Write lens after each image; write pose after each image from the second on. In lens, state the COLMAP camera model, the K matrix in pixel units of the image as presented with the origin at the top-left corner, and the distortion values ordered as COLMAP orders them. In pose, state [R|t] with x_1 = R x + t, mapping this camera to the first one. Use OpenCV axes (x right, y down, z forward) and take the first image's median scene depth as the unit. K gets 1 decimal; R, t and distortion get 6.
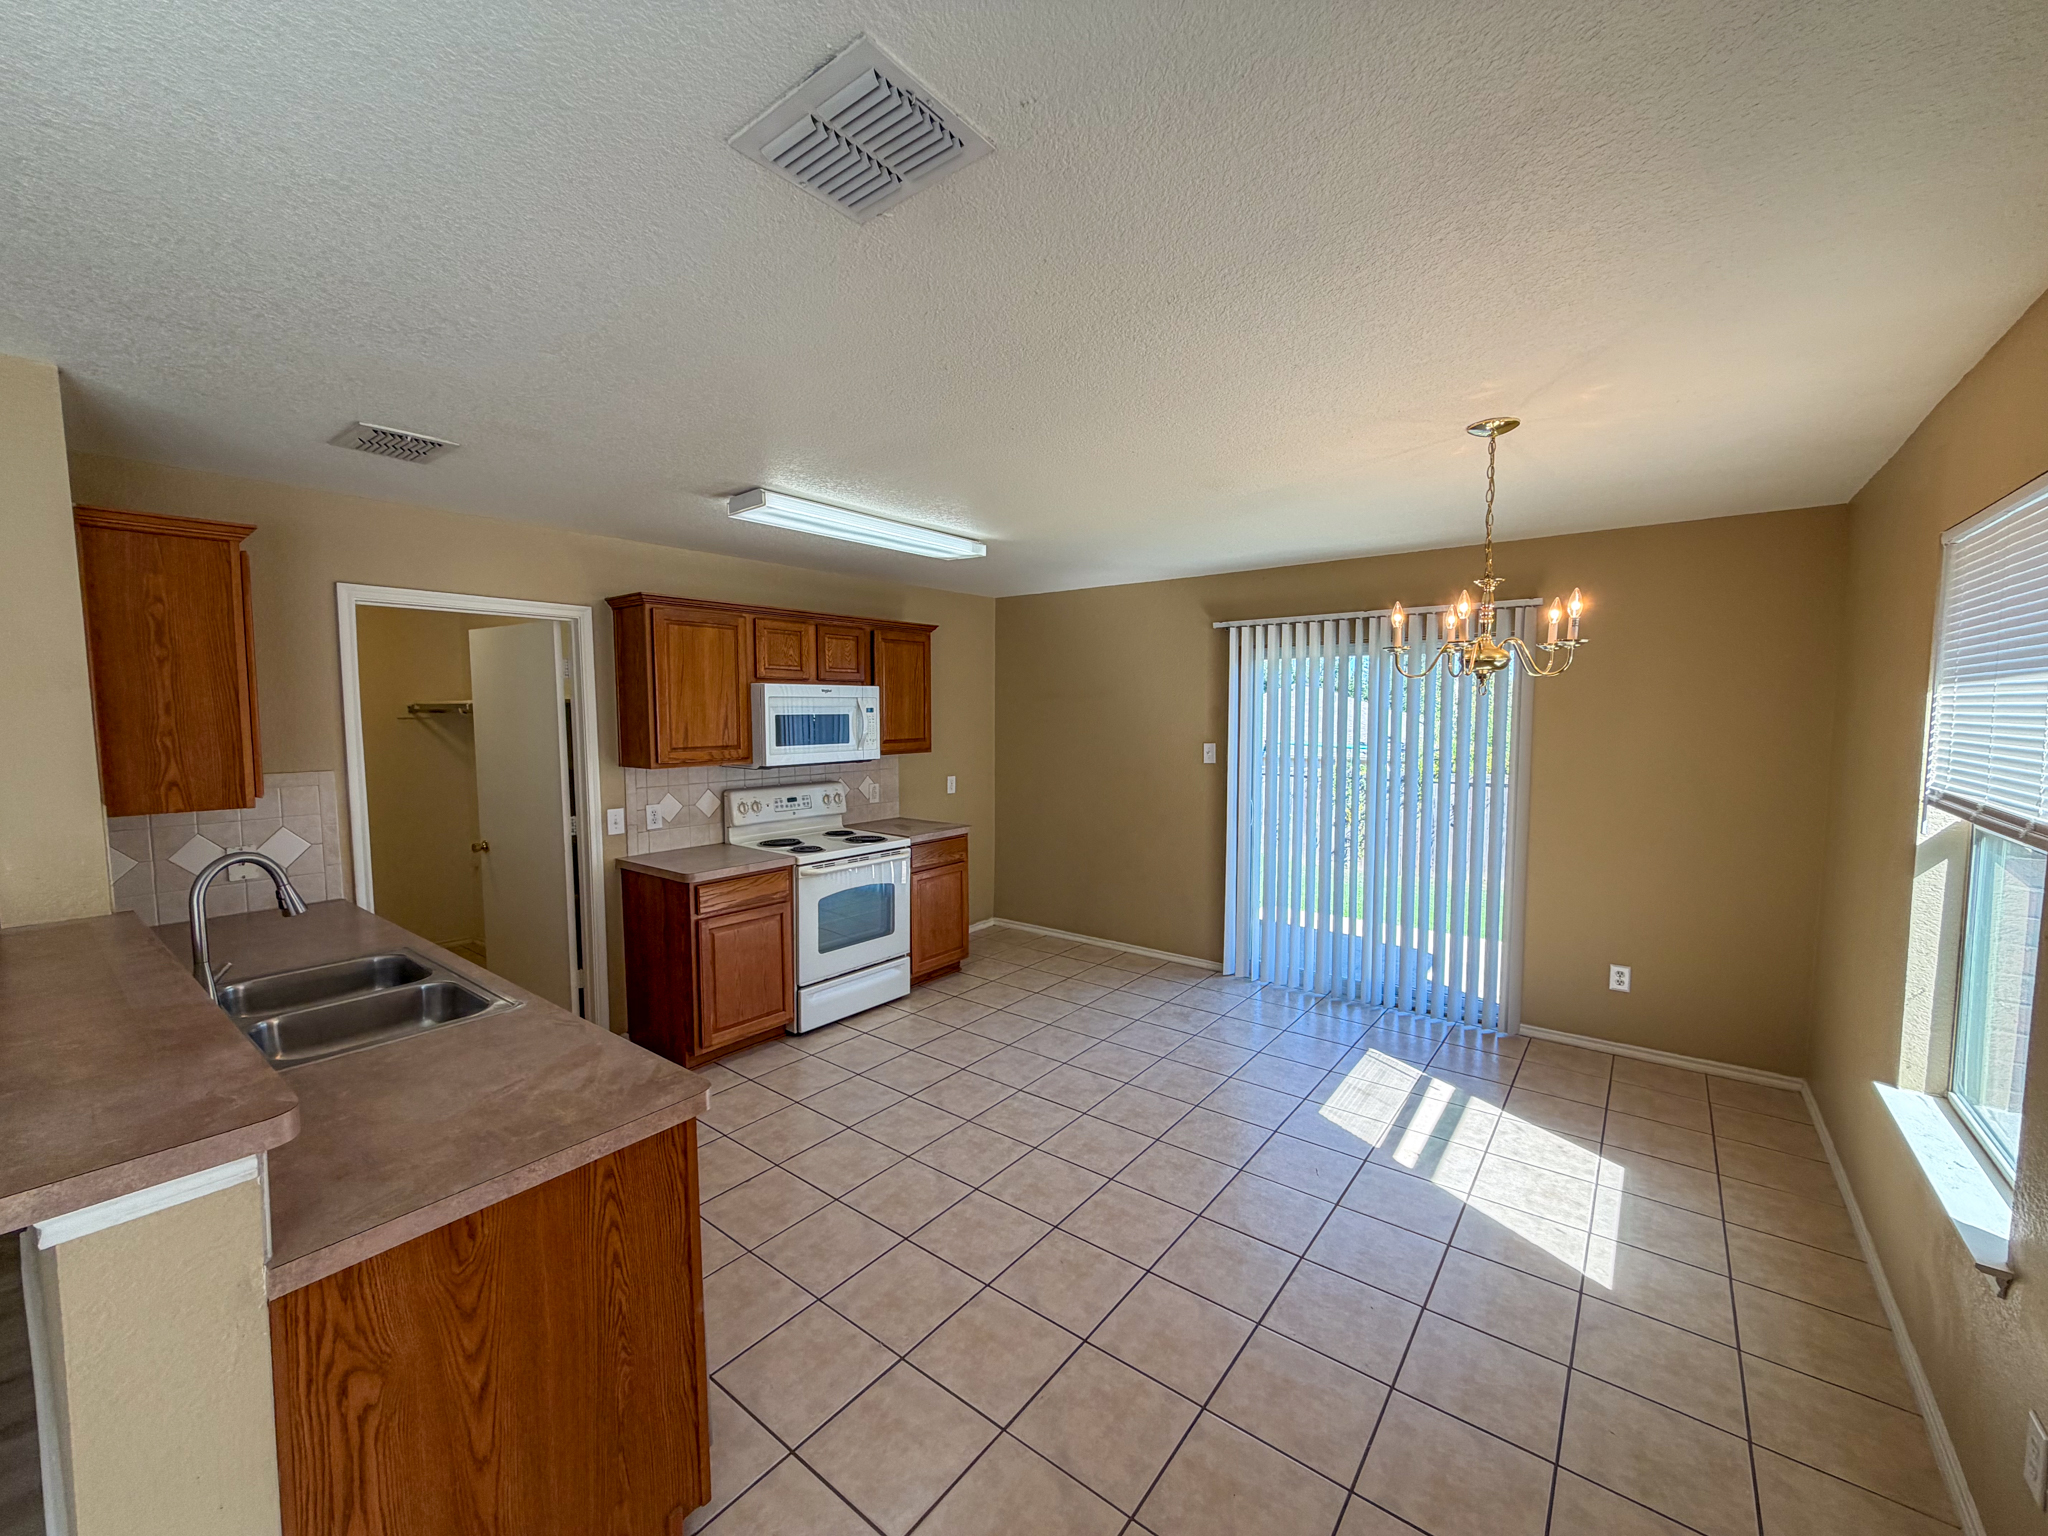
lens RADIAL K [[818.1, 0, 1018.3], [0, 818.1, 768.9], [0, 0, 1]] dist [0.000677, 0.000386]
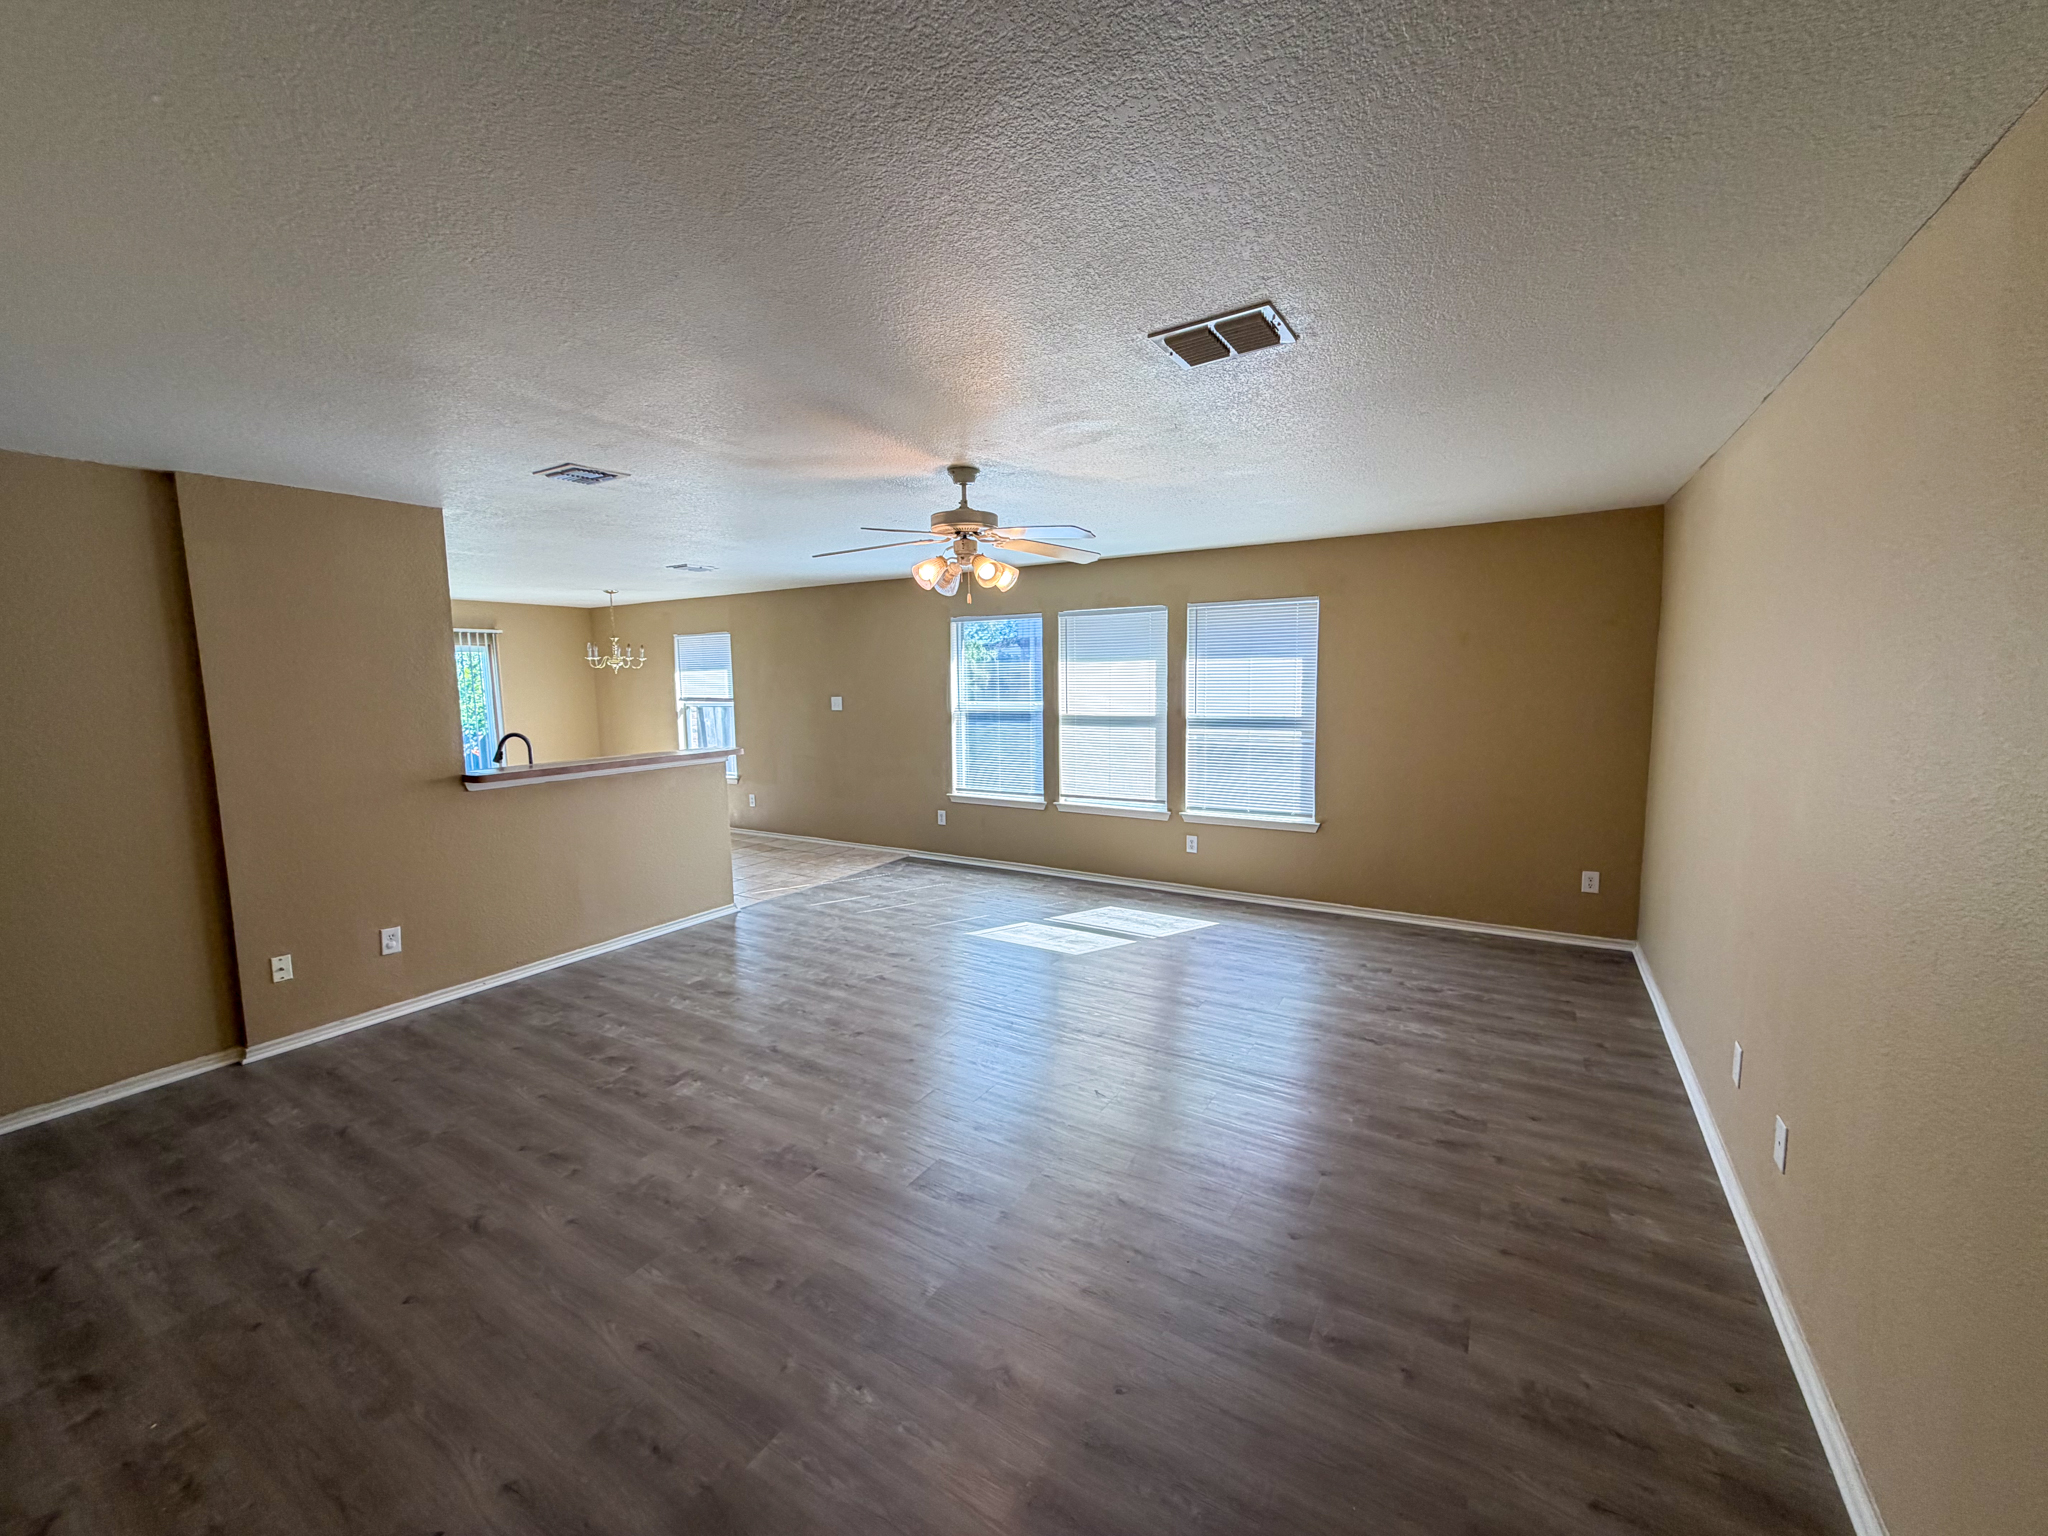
lens RADIAL K [[818.1, 0, 1018.3], [0, 818.1, 768.9], [0, 0, 1]] dist [0.000677, 0.000386]
pose [[-0.116169, -0.106947, 0.987455, -1.625439], [0.088088, 0.989159, 0.117494, 0.024258], [-0.989316, 0.100632, -0.105489, -0.108732]]
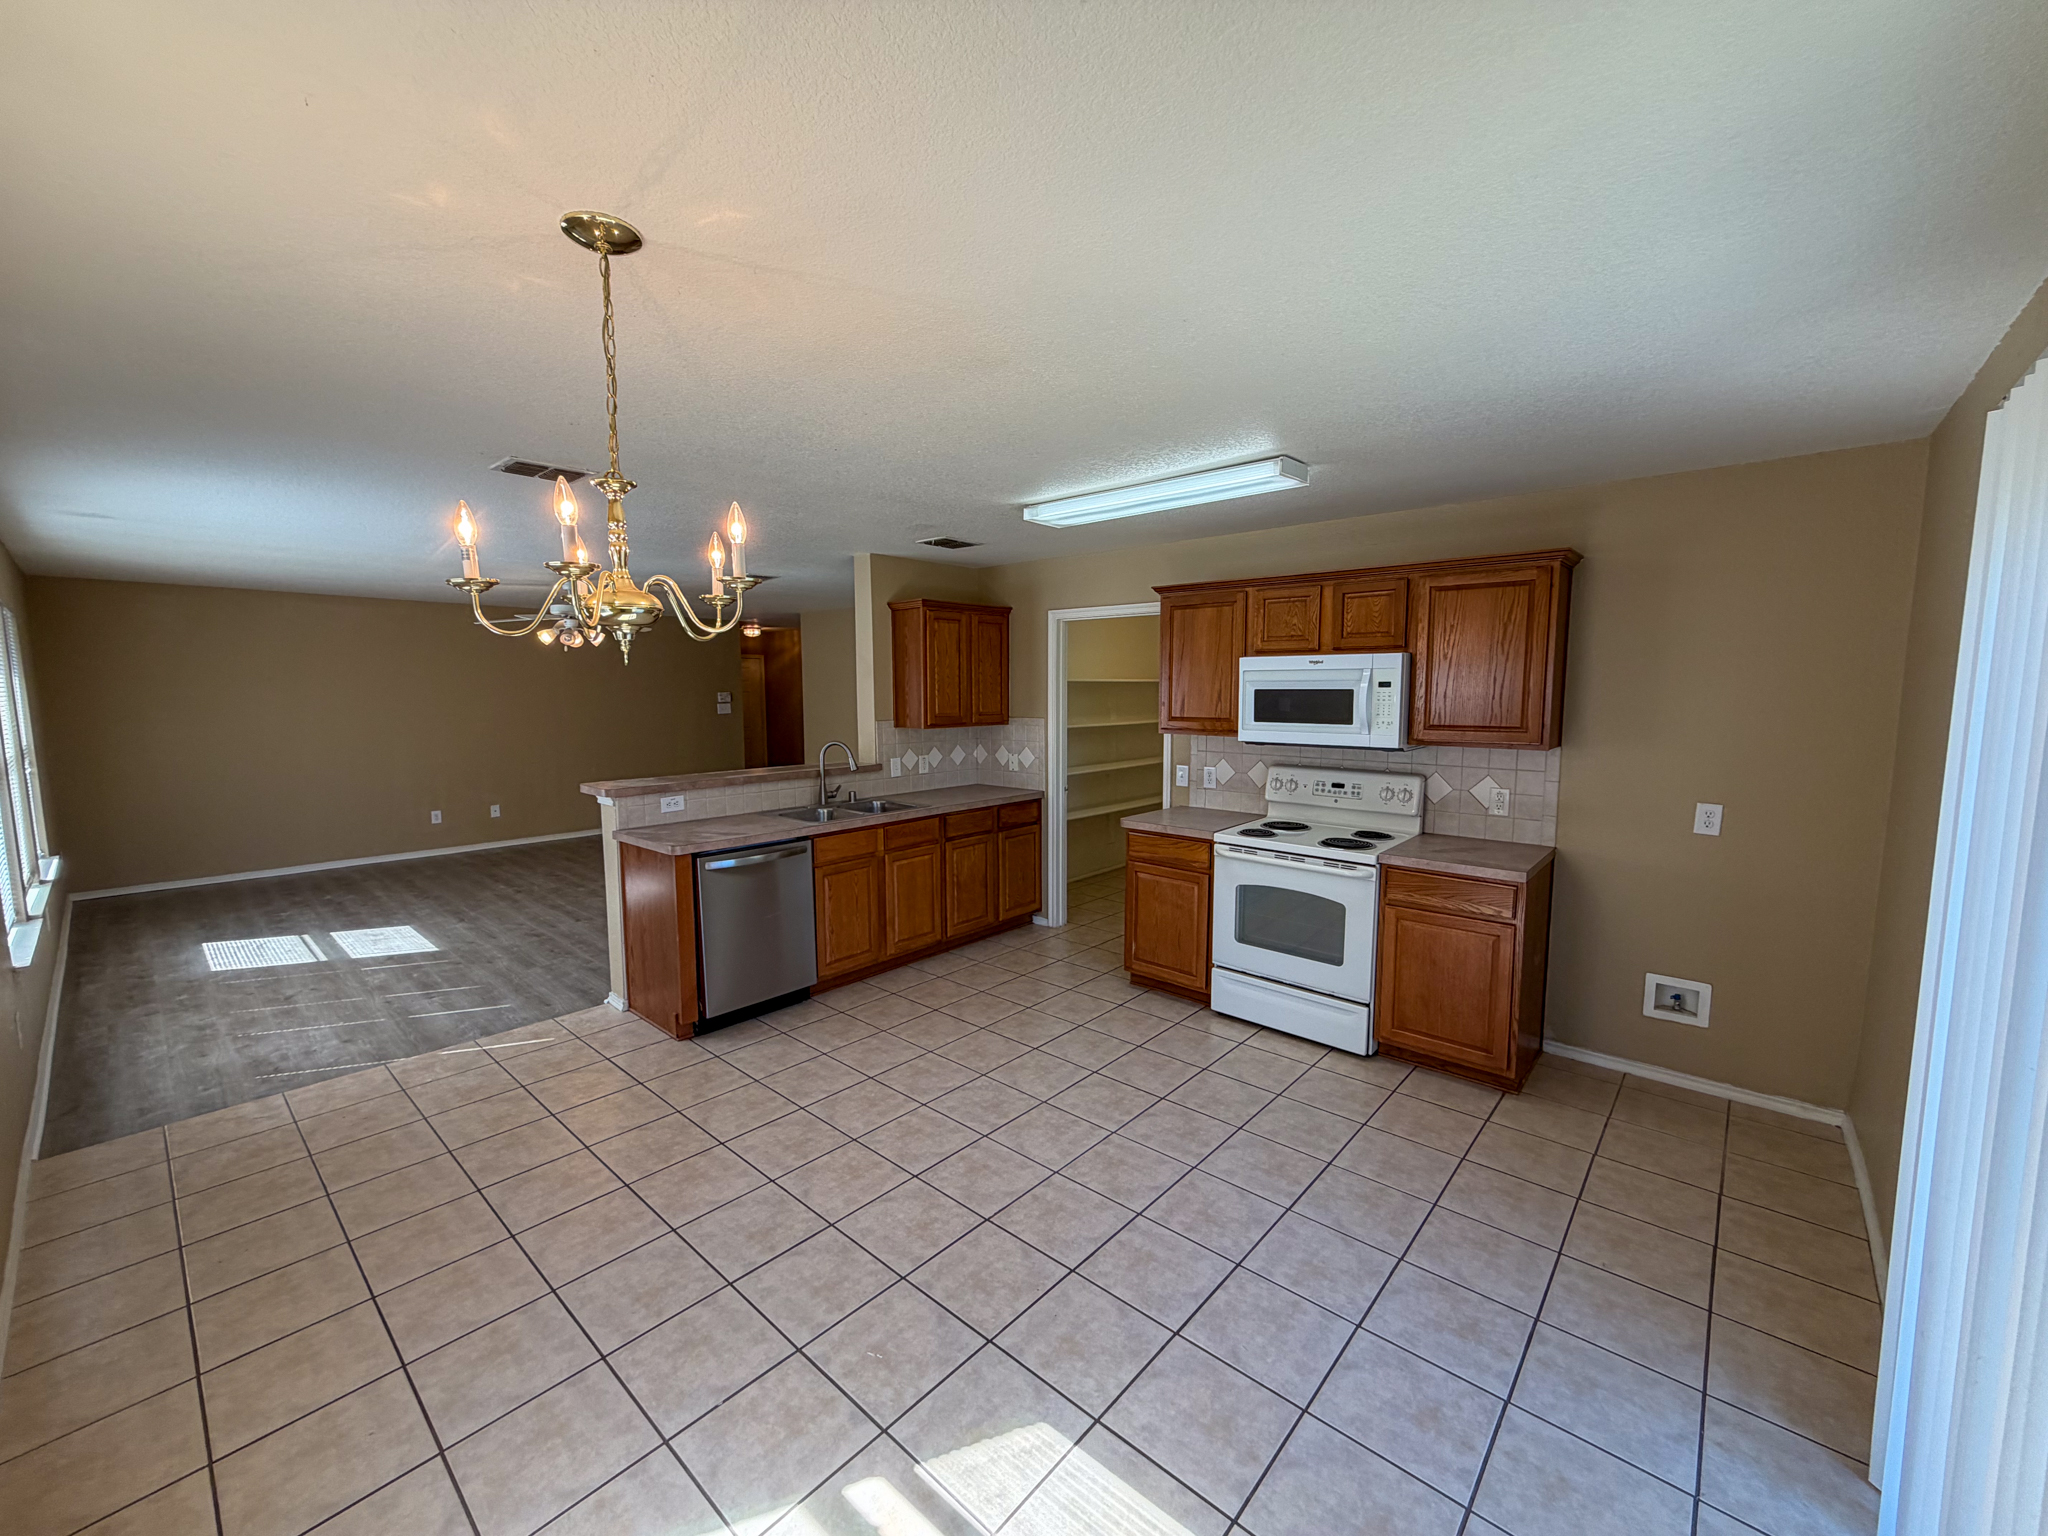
lens RADIAL K [[817.6, 0, 1019.2], [0, 817.6, 768.2], [0, 0, 1]] dist [-0.000354, 0.000374]
pose [[-0.064407, 0.104403, -0.992447, 0.684297], [-0.070813, 0.991527, 0.108902, -0.058251], [0.995408, 0.077293, -0.056469, 0.773459]]
